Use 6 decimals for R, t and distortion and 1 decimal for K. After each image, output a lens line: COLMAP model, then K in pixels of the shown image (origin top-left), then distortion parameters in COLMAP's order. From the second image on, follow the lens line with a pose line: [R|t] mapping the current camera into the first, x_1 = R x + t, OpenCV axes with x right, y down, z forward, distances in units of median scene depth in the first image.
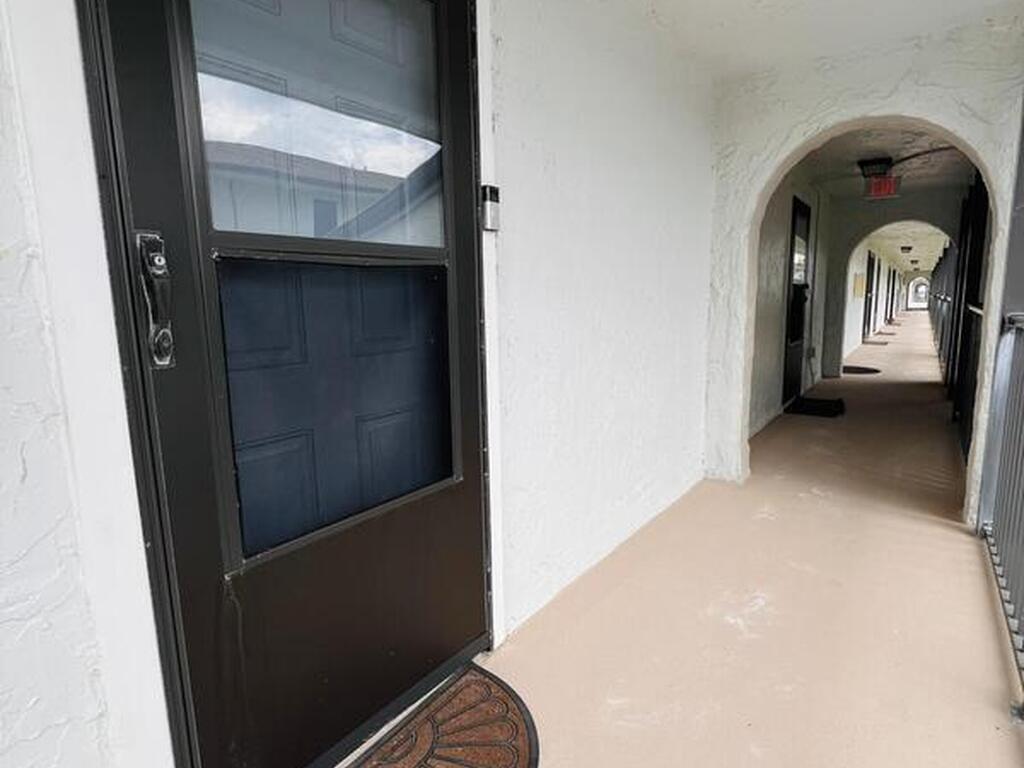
lens RADIAL K [[541.8, 0, 512.0], [0, 541.8, 384.0], [0, 0, 1]] dist [-0.005473, -0.001284]
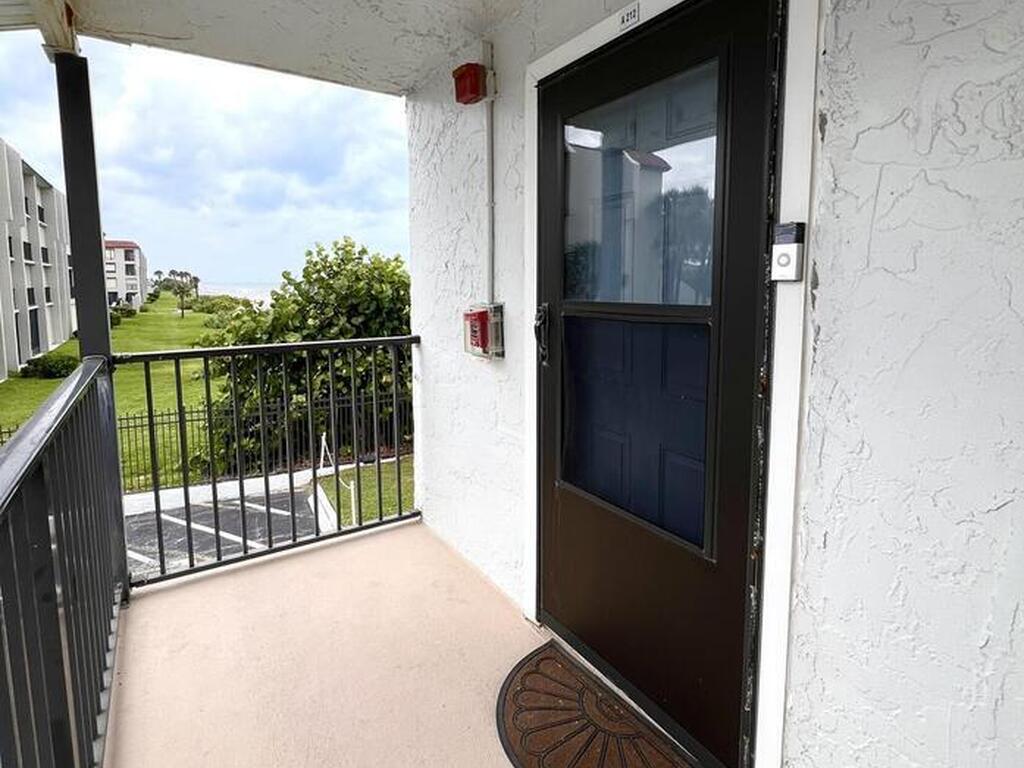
lens RADIAL K [[541.8, 0, 512.0], [0, 541.8, 384.0], [0, 0, 1]] dist [-0.005473, -0.001284]
pose [[-0.355682, 0.164828, -0.919958, 0.874529], [-0.166903, 0.957301, 0.236048, -0.283245], [0.919583, 0.237502, -0.312984, 0.998501]]
